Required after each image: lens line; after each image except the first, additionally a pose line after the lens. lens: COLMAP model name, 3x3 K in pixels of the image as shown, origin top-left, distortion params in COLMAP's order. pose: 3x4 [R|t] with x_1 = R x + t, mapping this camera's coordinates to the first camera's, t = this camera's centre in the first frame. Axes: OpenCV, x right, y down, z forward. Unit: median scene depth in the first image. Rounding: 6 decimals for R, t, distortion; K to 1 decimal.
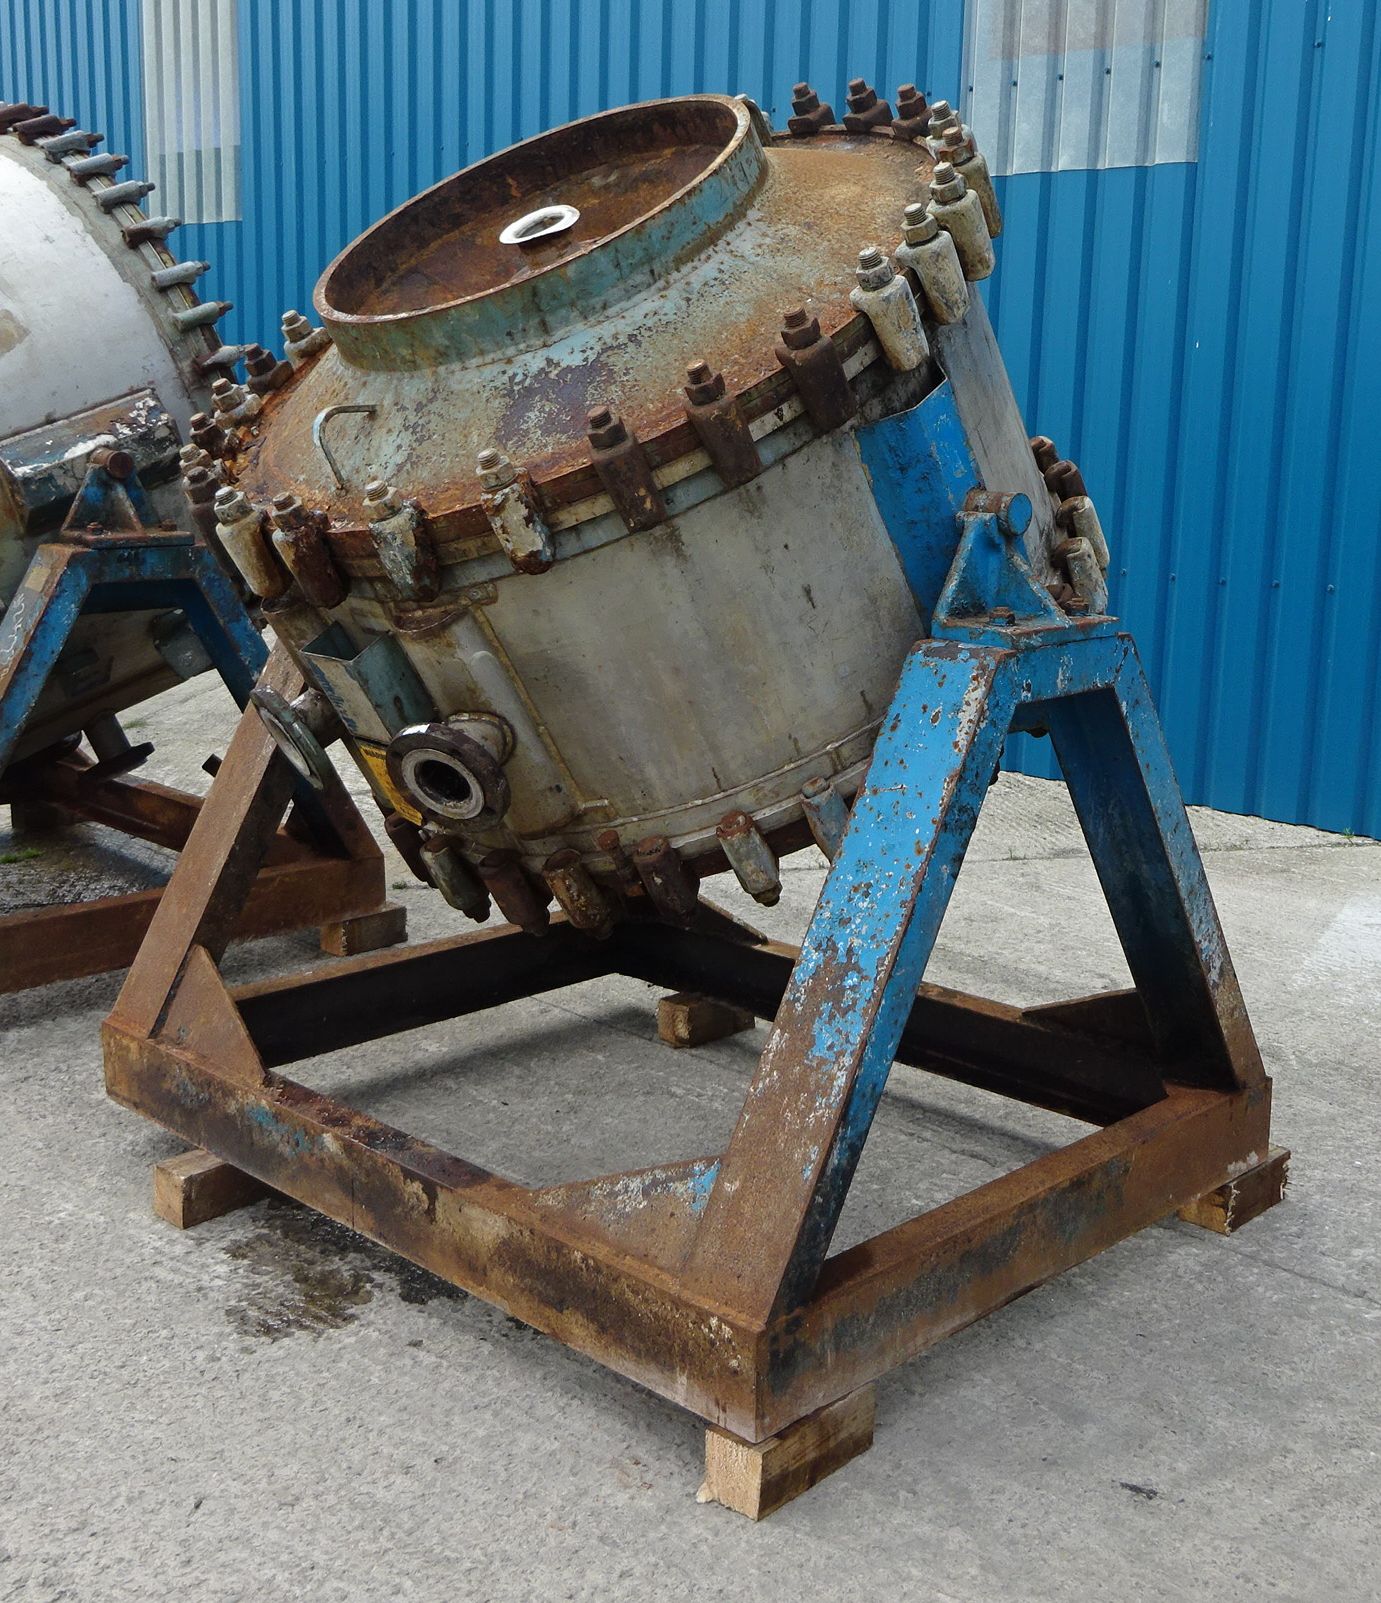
lens RADIAL K [[1832.3, 0, 799.2], [0, 1832.3, 767.6], [0, 0, 1]] dist [-0.065662, 0.185223]
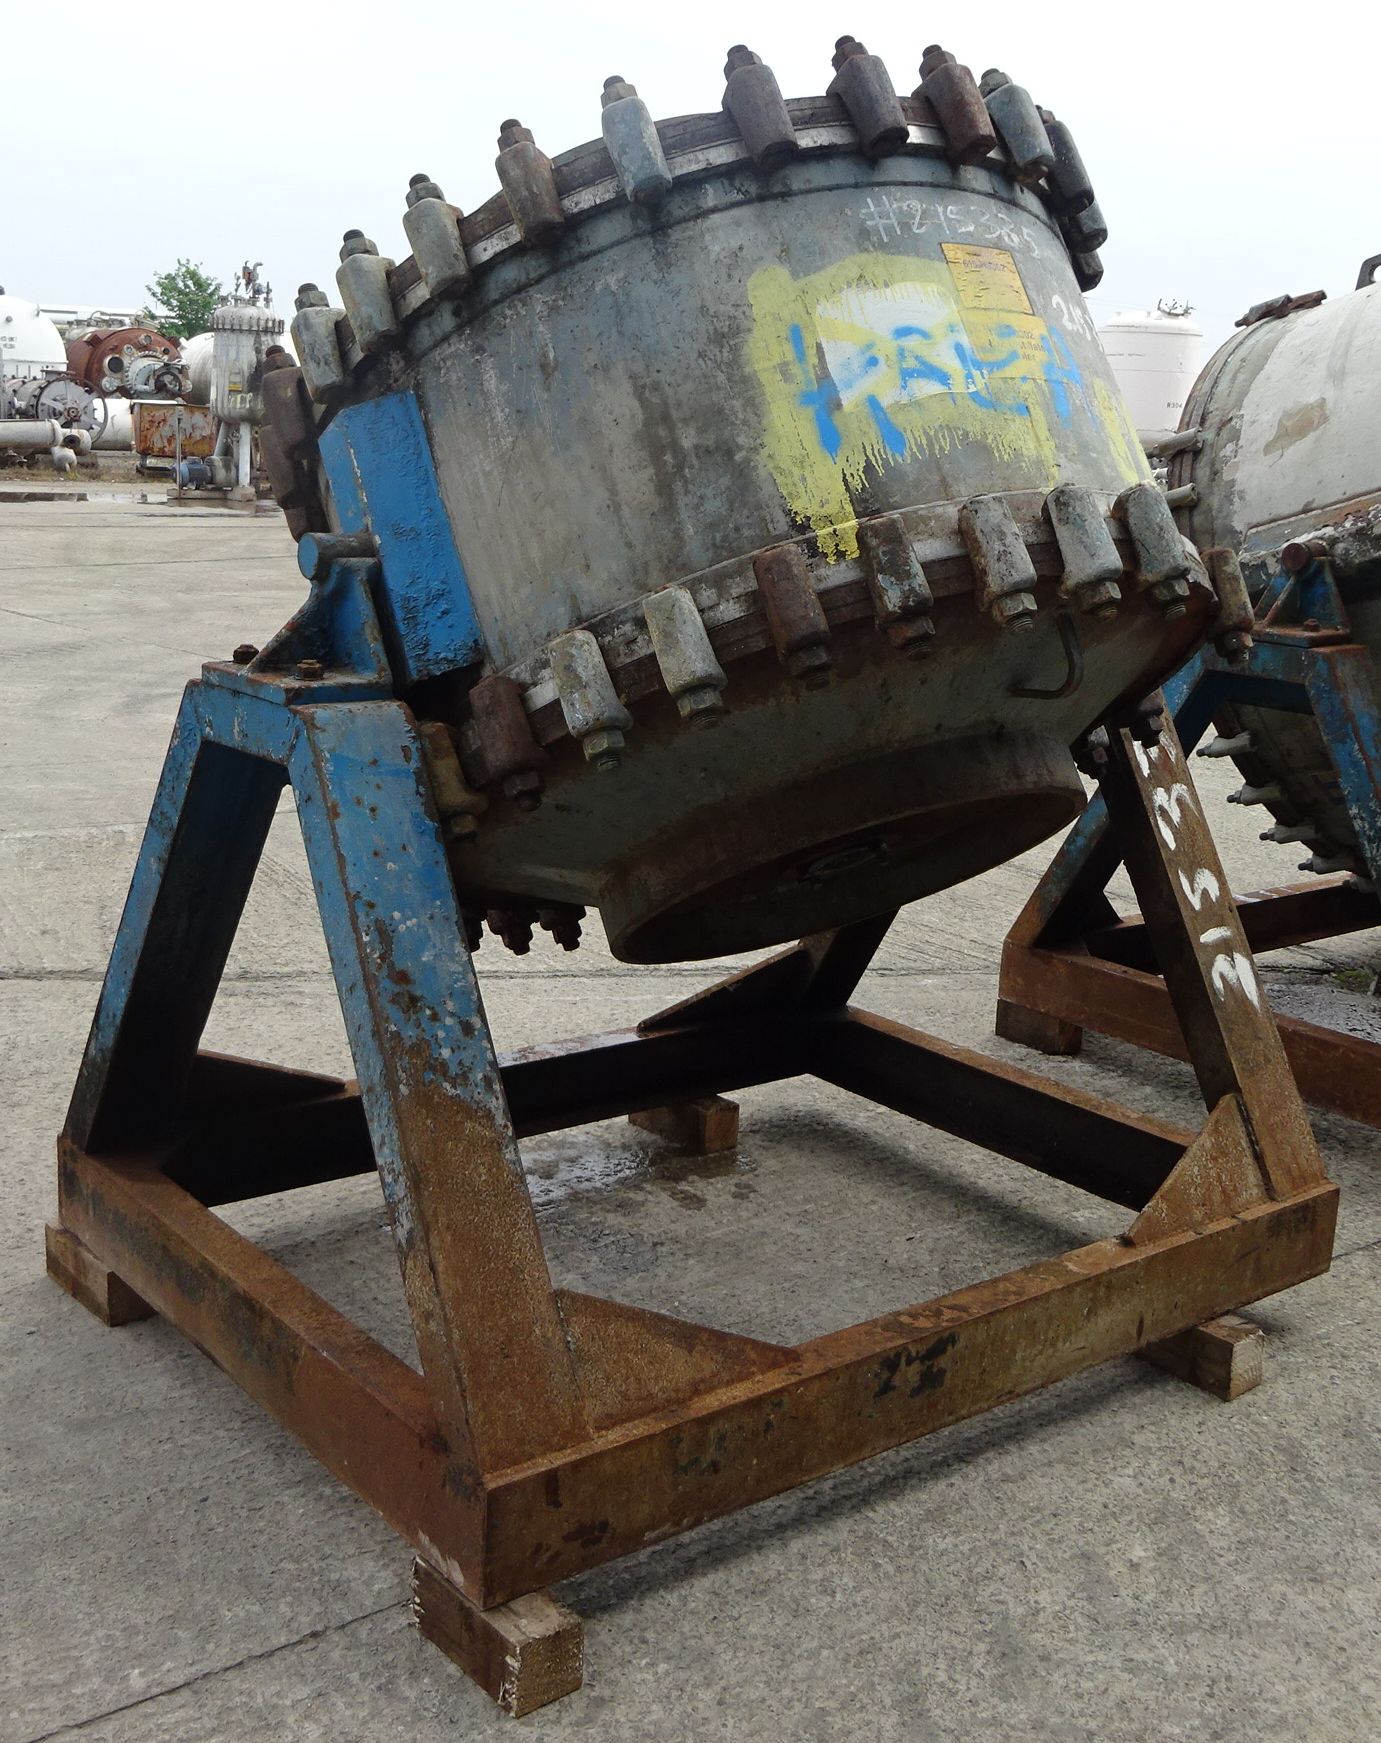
lens RADIAL K [[1964.9, 0, 694.3], [0, 1964.9, 809.3], [0, 0, 1]] dist [0.004667, 0.039774]
pose [[-0.145971, 0.169181, -0.974715, 1.053324], [-0.235733, 0.950940, 0.200358, -0.261488], [0.960792, 0.259019, -0.098928, 1.264207]]
